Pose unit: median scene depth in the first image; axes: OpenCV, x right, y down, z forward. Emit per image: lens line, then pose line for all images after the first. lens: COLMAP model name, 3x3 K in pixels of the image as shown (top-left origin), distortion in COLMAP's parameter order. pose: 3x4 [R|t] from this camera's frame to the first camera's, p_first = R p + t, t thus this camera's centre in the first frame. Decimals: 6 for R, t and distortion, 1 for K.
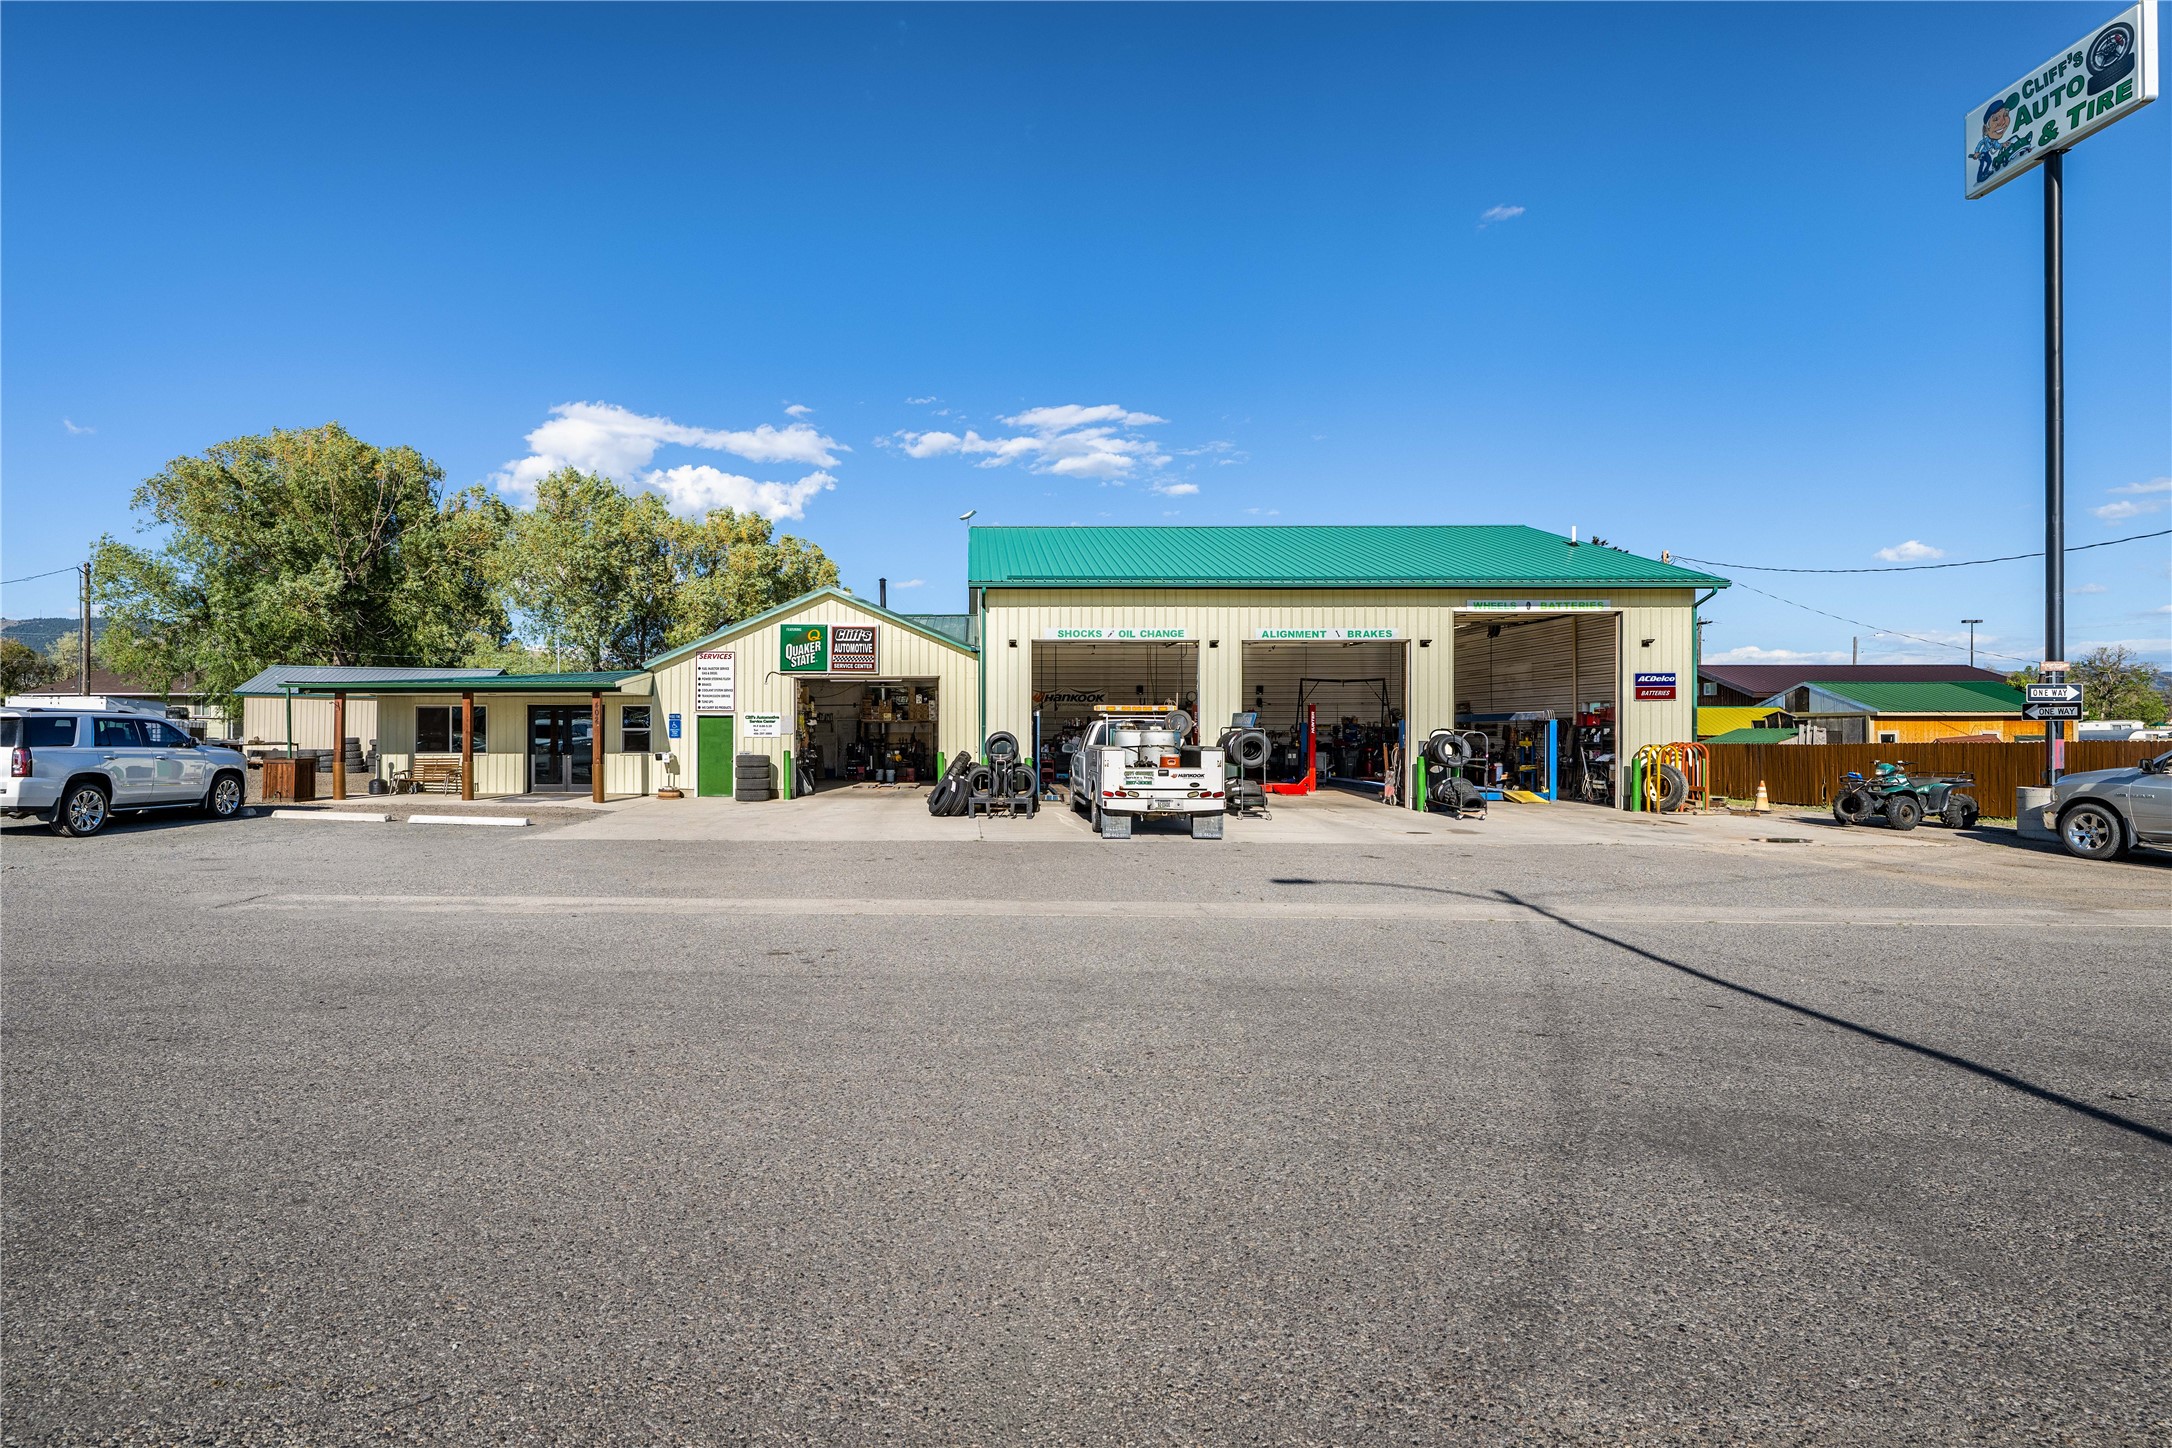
lens RADIAL K [[1041.2, 0, 960.6], [0, 1041.2, 731.5], [0, 0, 1]] dist [-0.004717, -0.000713]
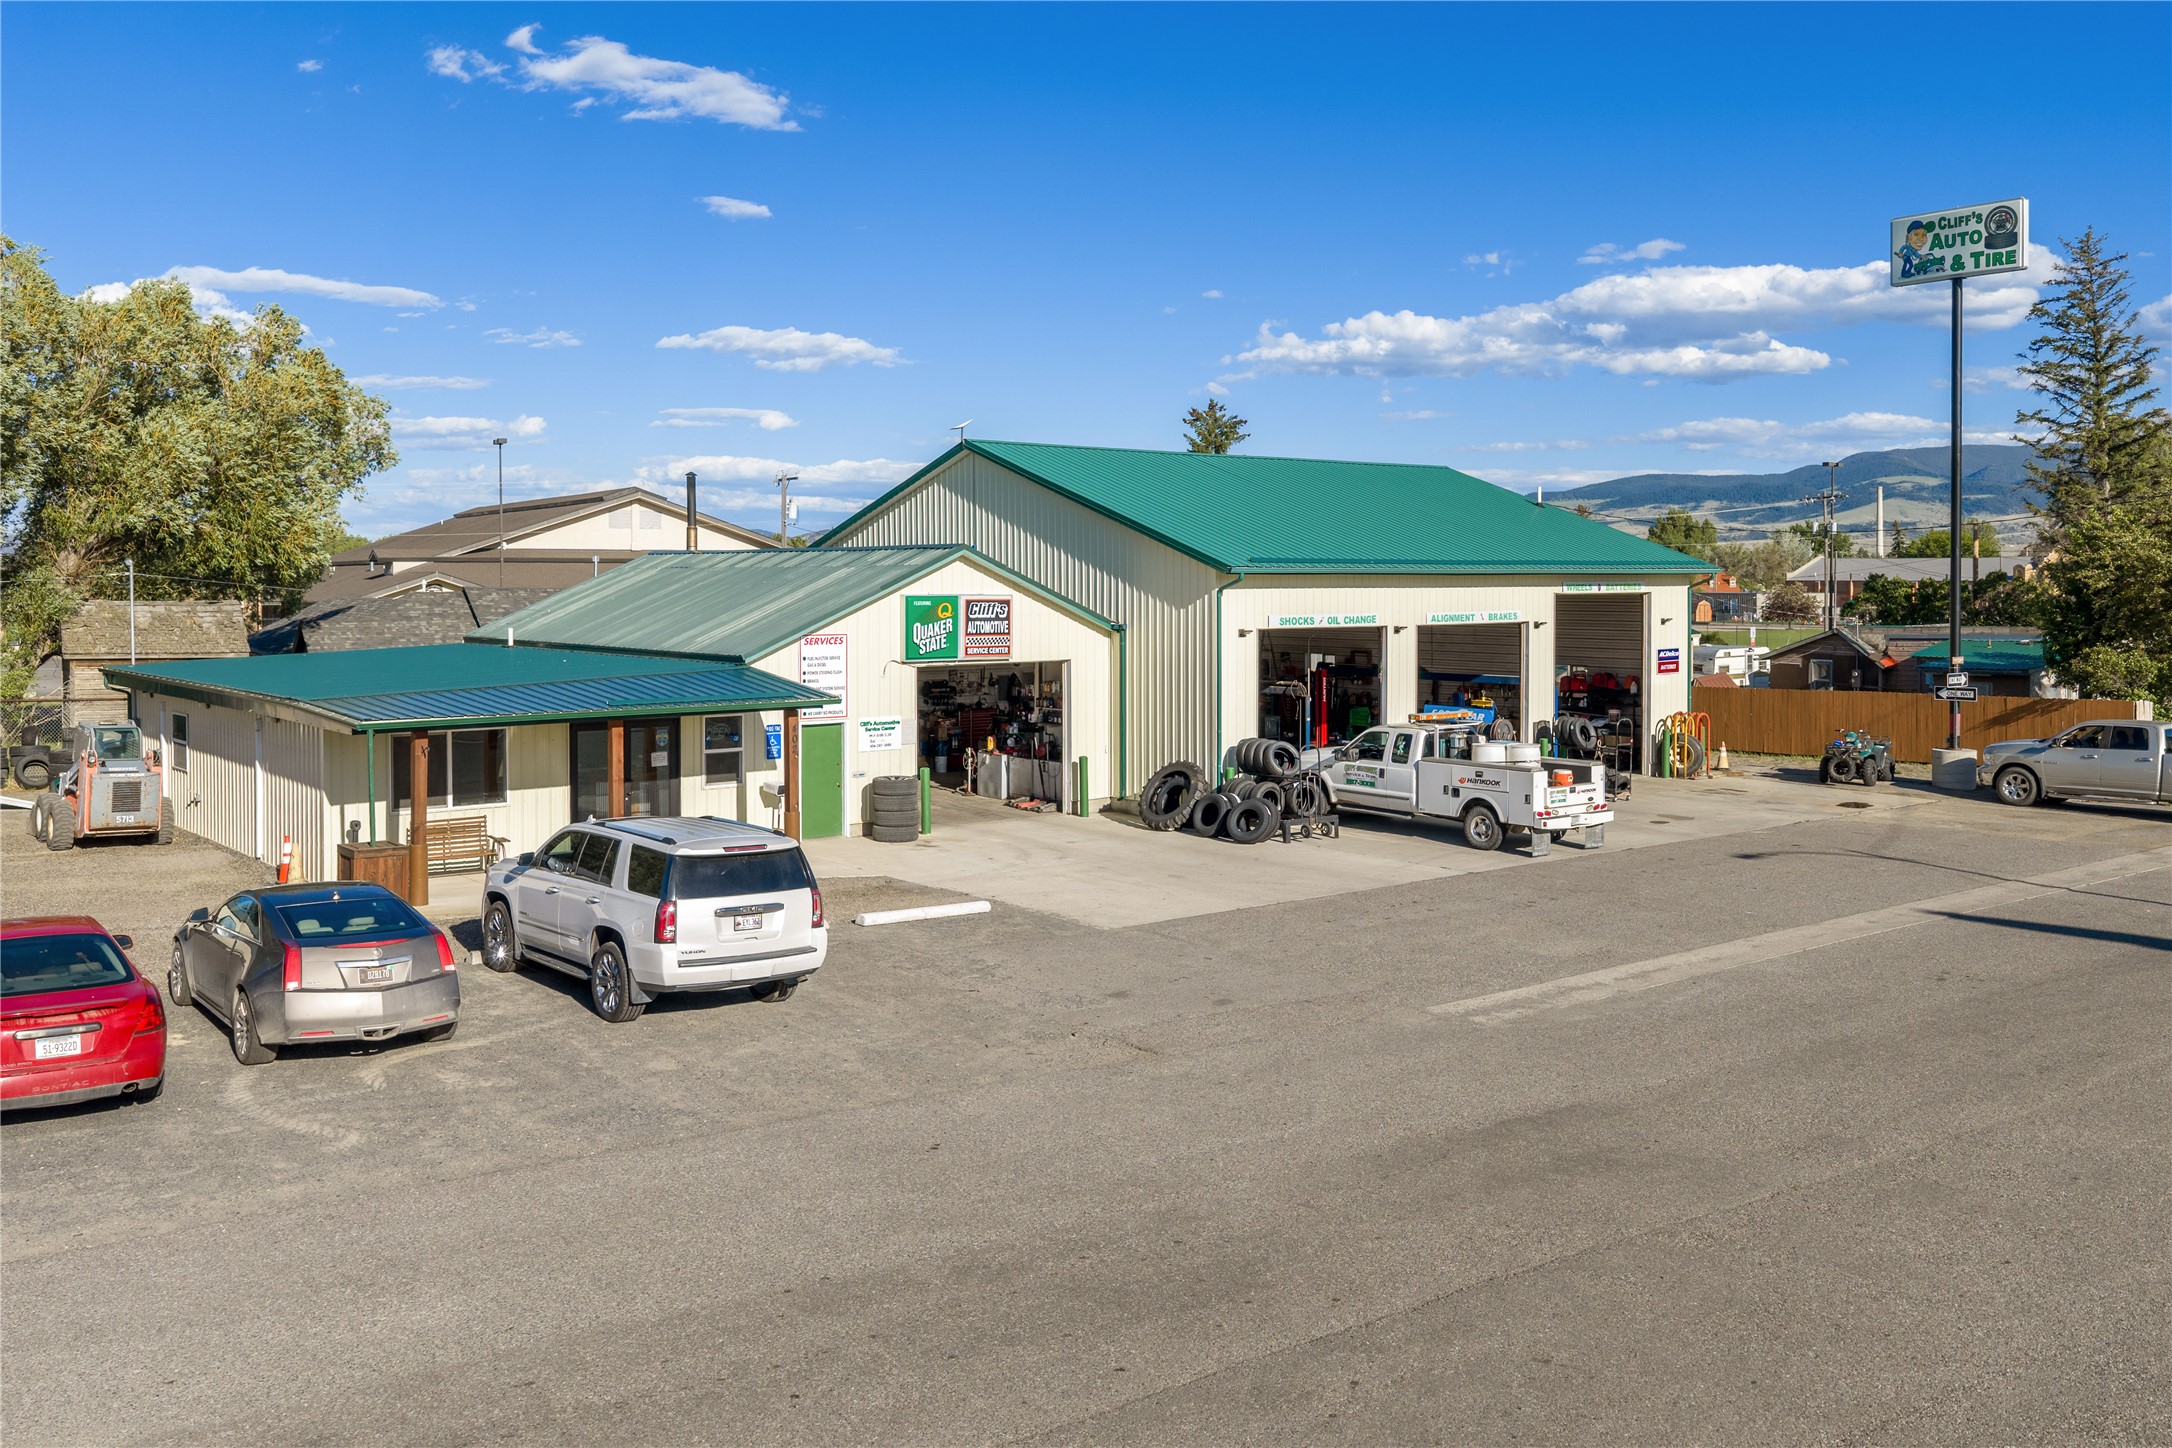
lens RADIAL K [[1836.5, 0, 1081.6], [0, 1836.5, 594.2], [0, 0, 1]] dist [0.001909, -0.009885]
pose [[0.769931, -0.007737, 0.638081, -0.955343], [0.001708, 0.999948, 0.010065, -0.123731], [-0.638125, -0.006660, 0.769904, -0.081406]]
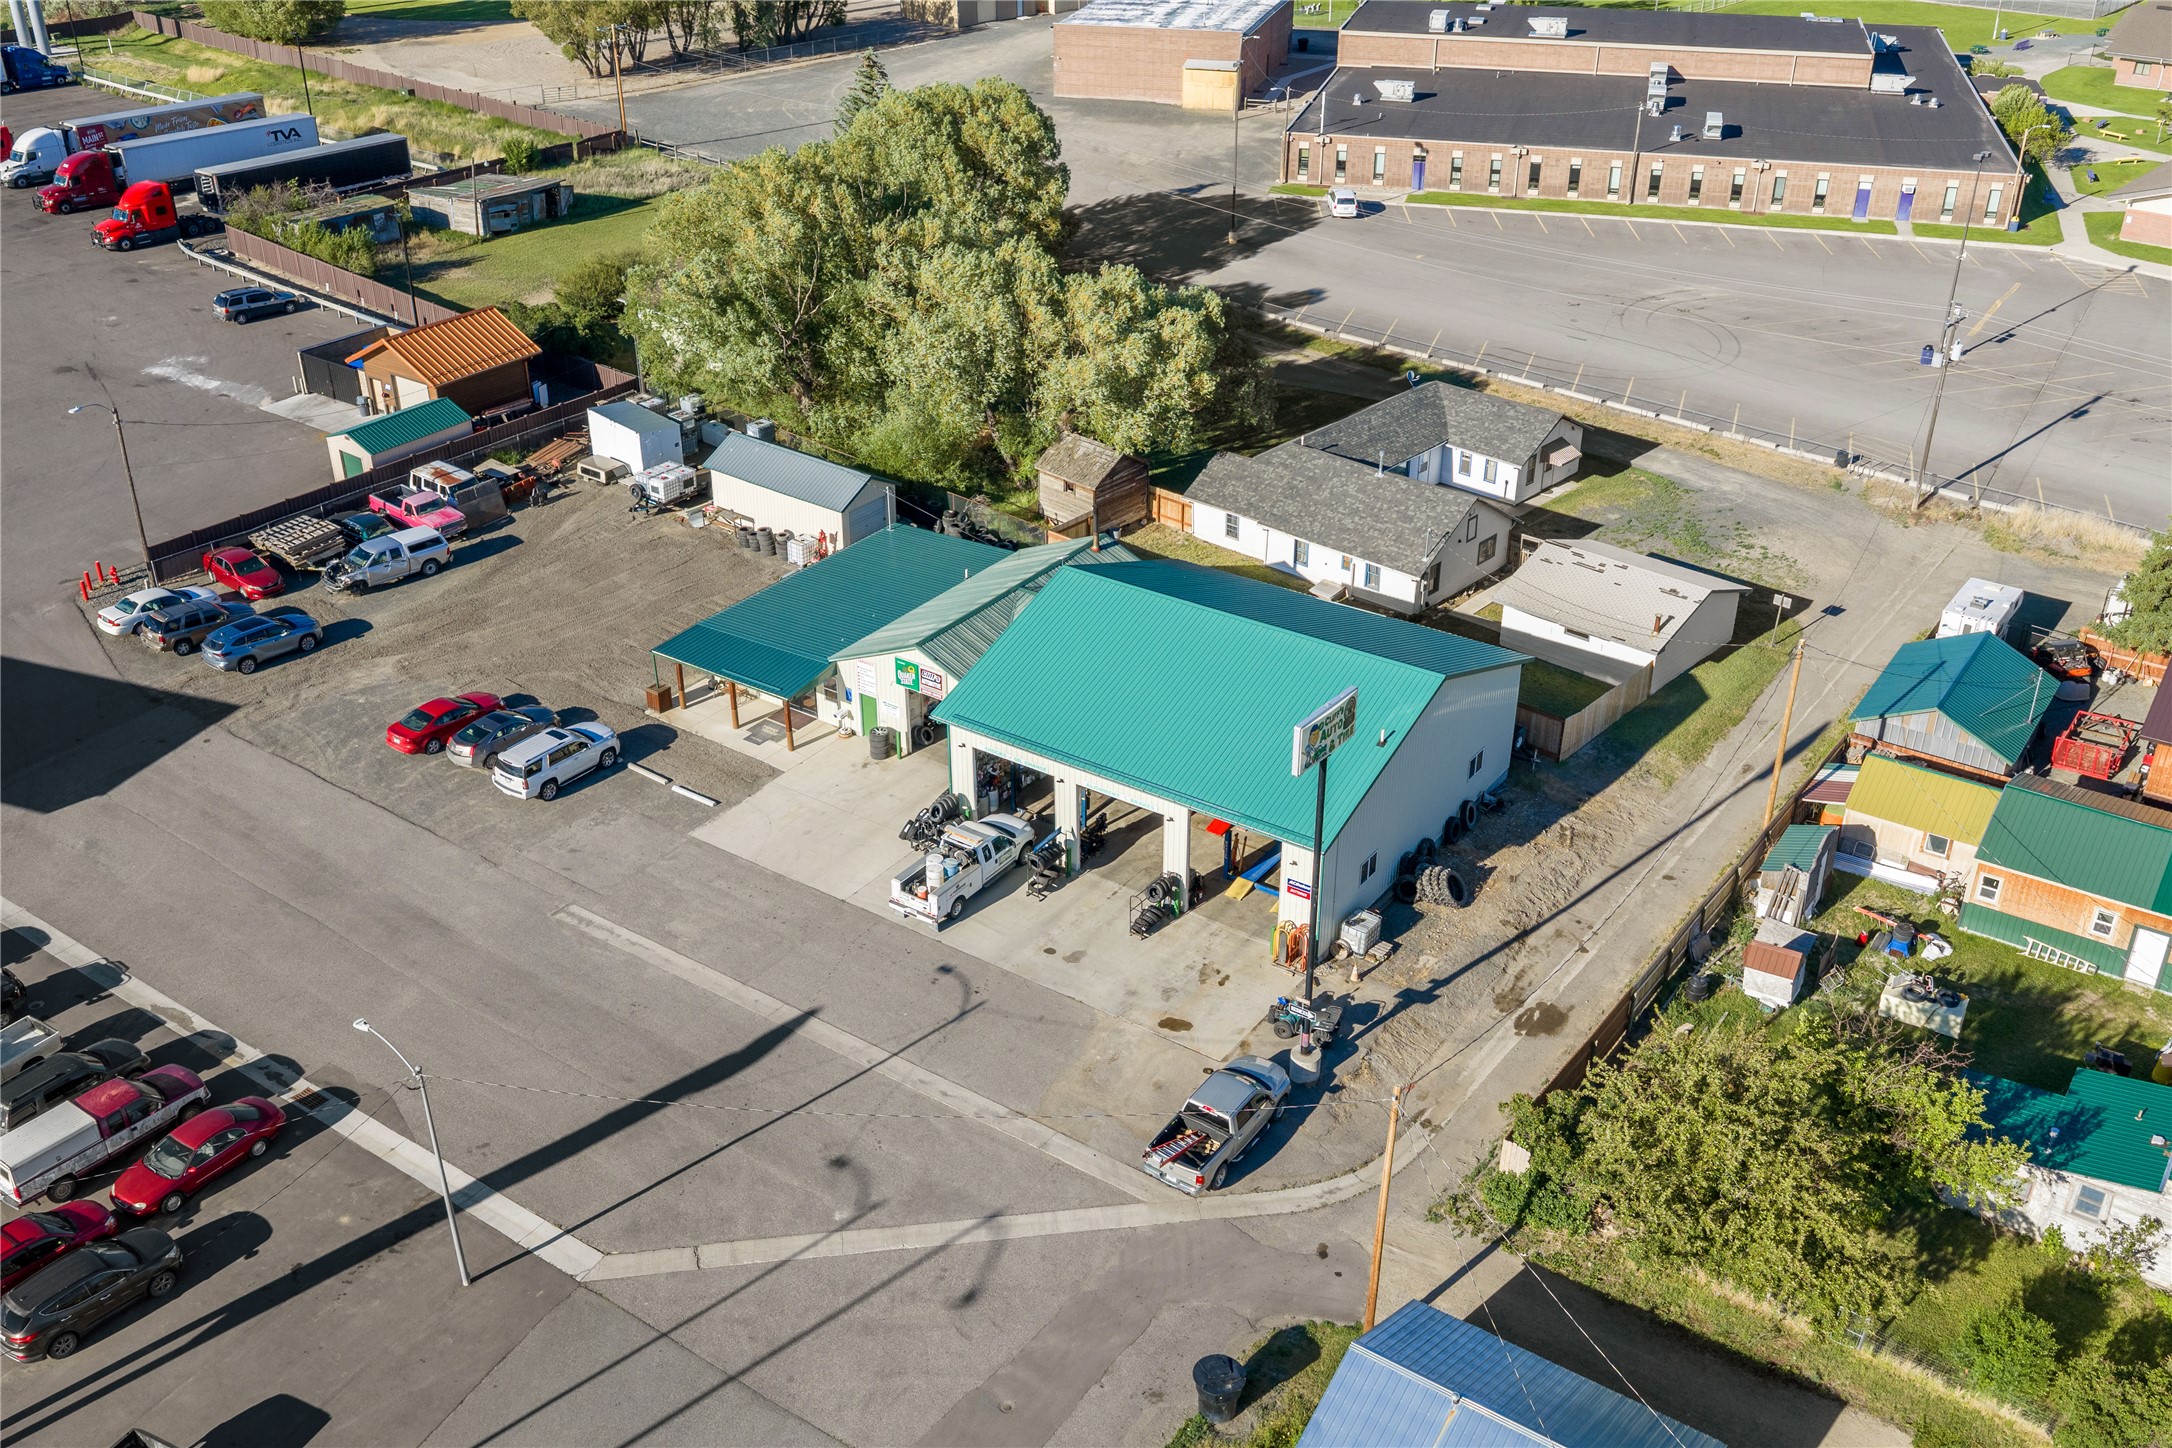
lens RADIAL K [[1948.8, 0, 1086.0], [0, 1948.8, 724.0], [0, 0, 1]] dist [0.011760, 0.001514]
pose [[0.828629, 0.272110, -0.489214, 1.613466], [0.000466, 0.873575, 0.486689, -1.524301], [0.559798, -0.403512, 0.723743, -1.059302]]
